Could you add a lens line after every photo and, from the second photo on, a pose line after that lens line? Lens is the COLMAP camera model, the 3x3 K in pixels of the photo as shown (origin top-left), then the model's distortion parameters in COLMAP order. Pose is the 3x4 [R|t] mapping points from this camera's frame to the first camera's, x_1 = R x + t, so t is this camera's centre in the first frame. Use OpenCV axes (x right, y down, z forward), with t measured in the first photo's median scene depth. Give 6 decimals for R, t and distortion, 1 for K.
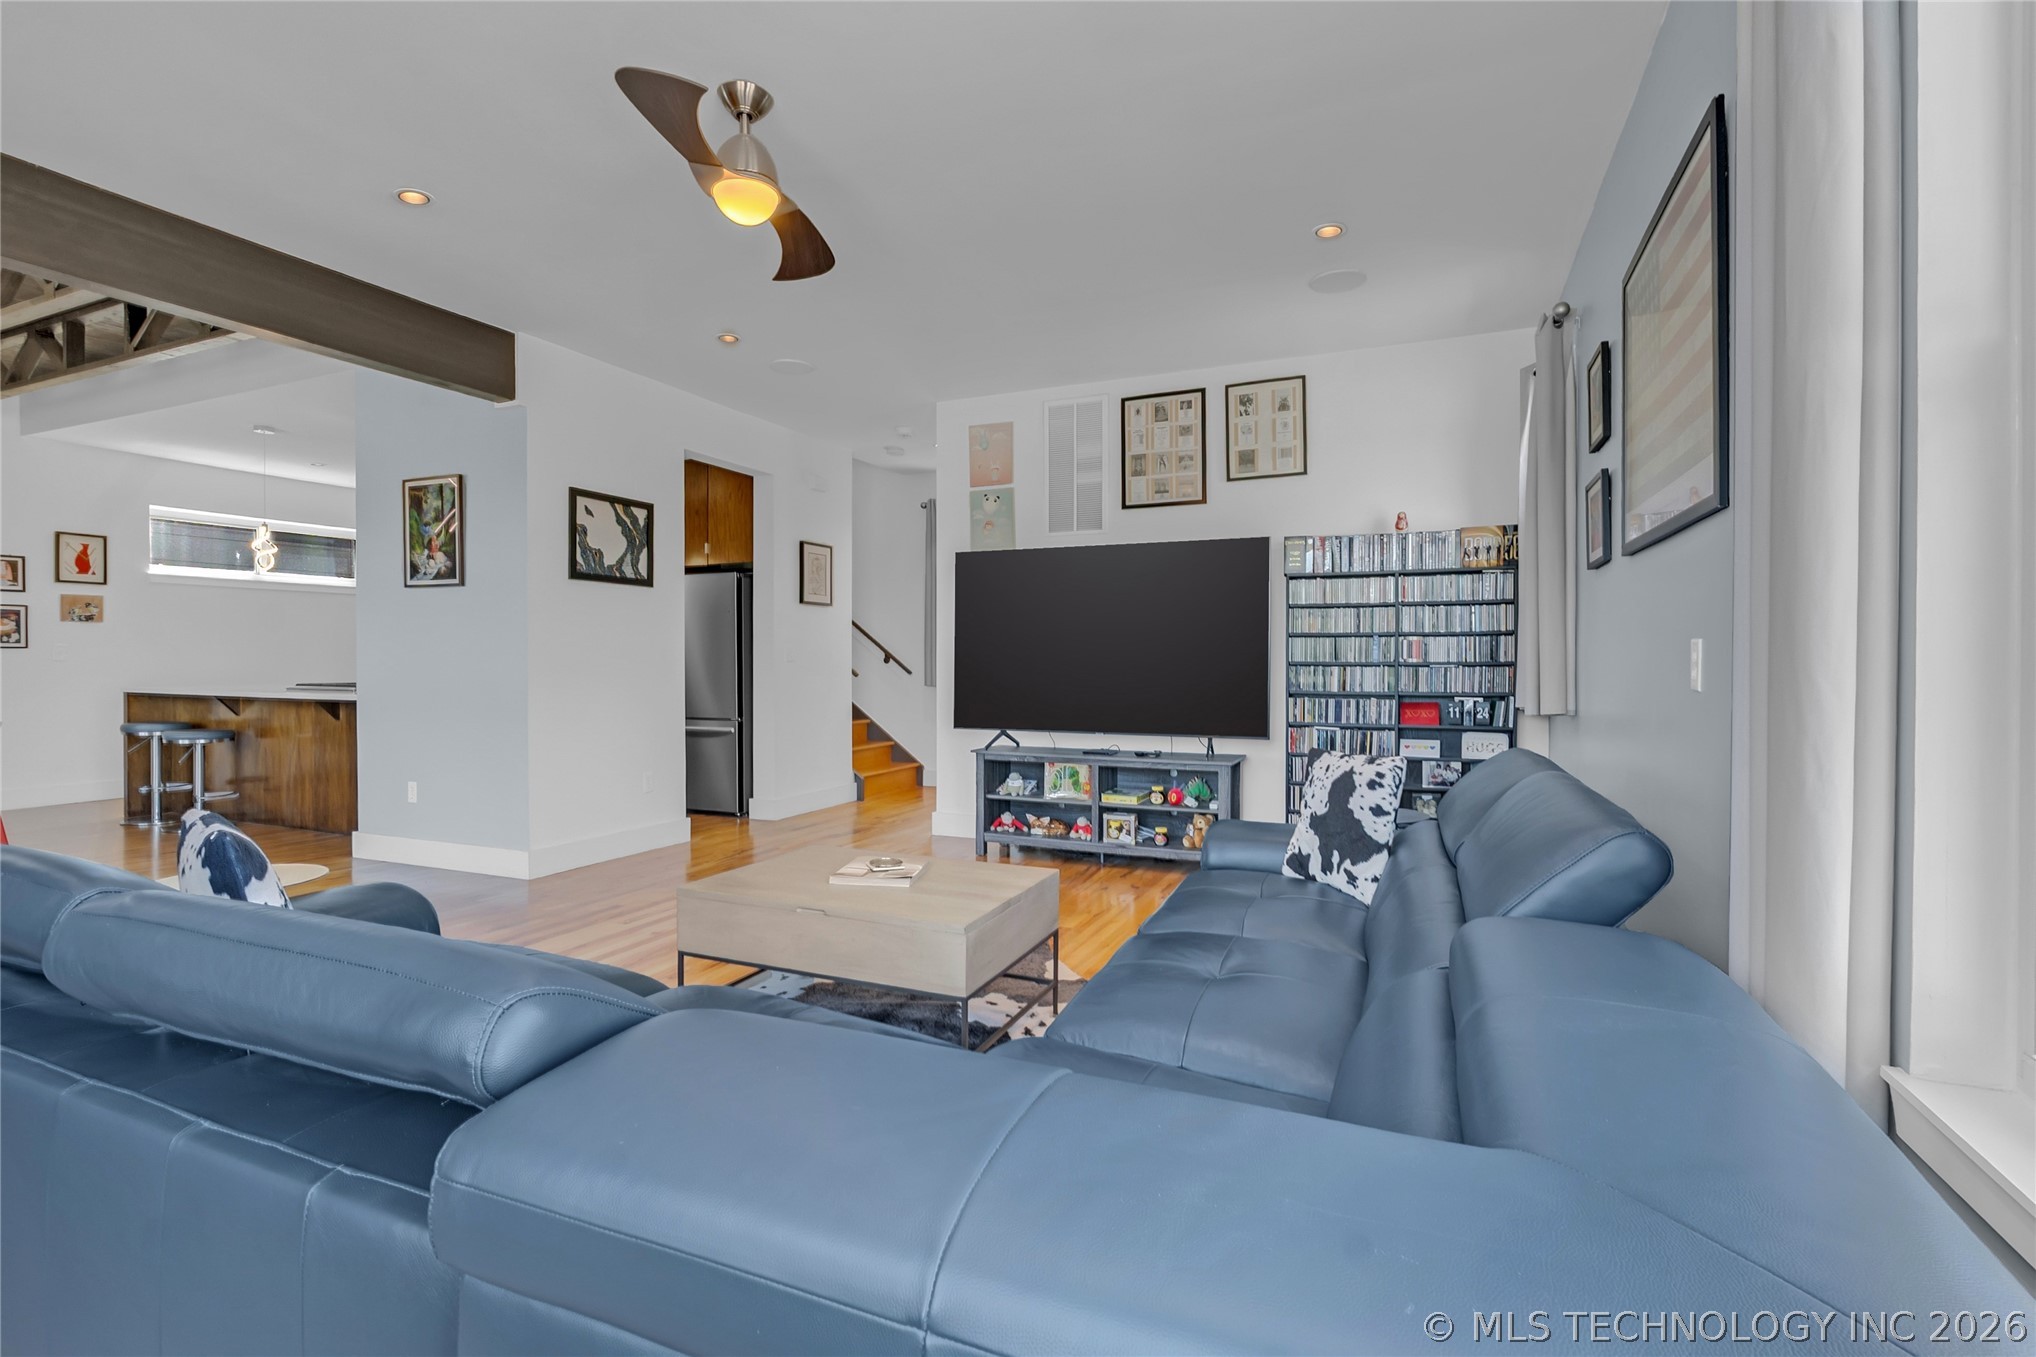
lens RADIAL K [[1024.5, 0, 1019.2], [0, 1024.5, 666.4], [0, 0, 1]] dist [0.017770, 0.000690]
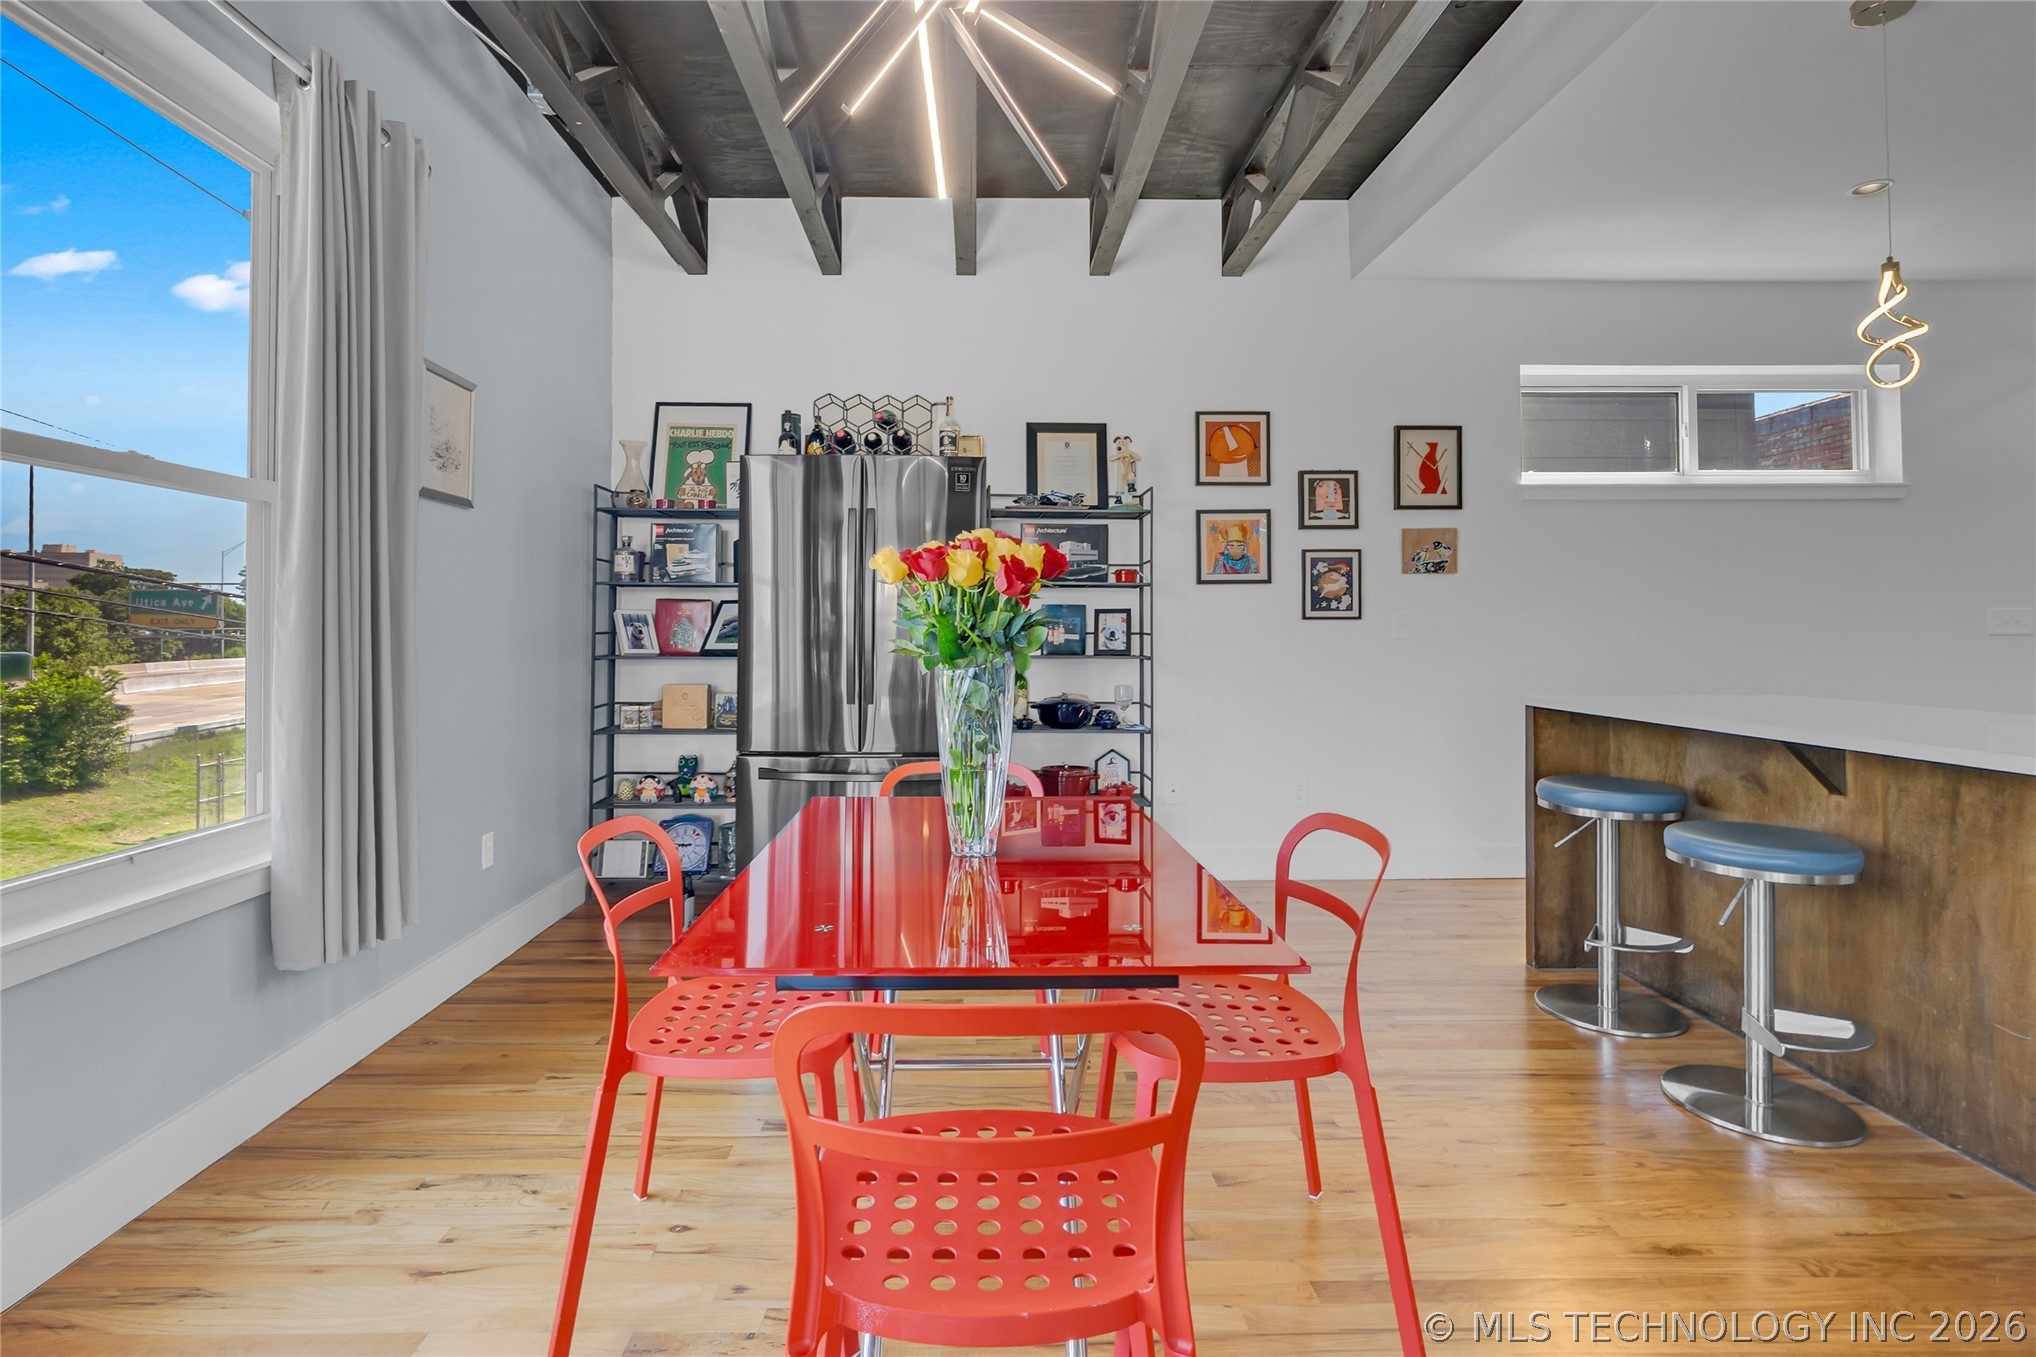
lens RADIAL K [[991.8, 0, 943.6], [0, 991.8, 614.1], [0, 0, 1]] dist [-0.006814, 0.000123]
pose [[0.432168, -0.018273, -0.901608, -0.518613], [-0.001777, 0.999775, -0.021114, -0.007355], [0.901791, 0.010727, 0.432039, 0.512396]]
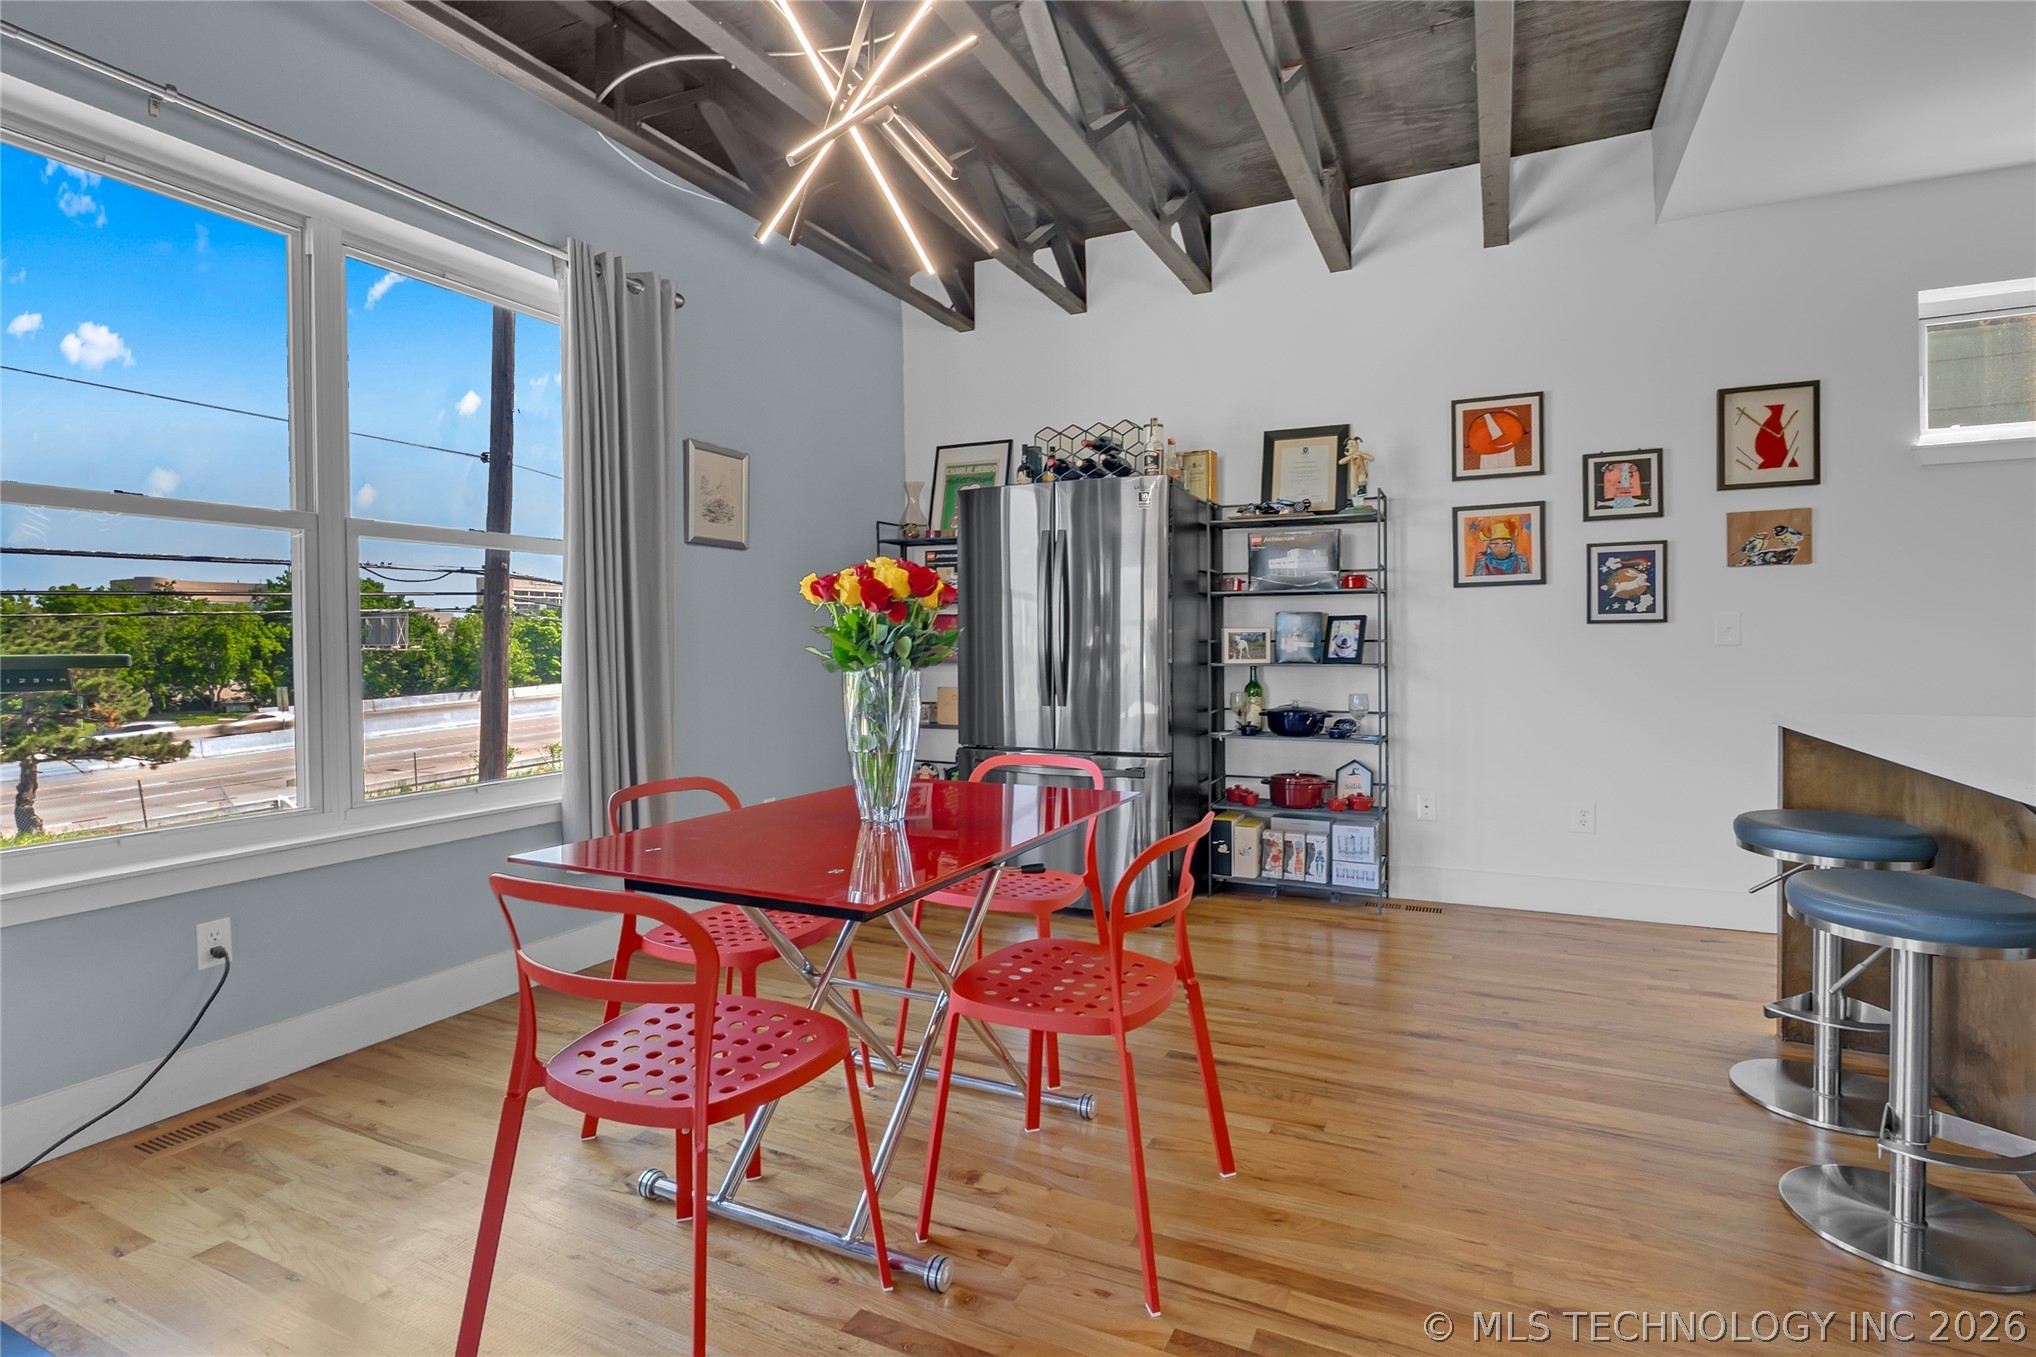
lens RADIAL K [[965.9, 0, 982.5], [0, 965.9, 643.9], [0, 0, 1]] dist [-0.002436, -0.000149]
pose [[-0.009104, -0.001321, -0.999958, -0.450819], [0.003679, 0.999992, -0.001354, -0.006836], [0.999952, -0.003692, -0.009100, 0.642576]]
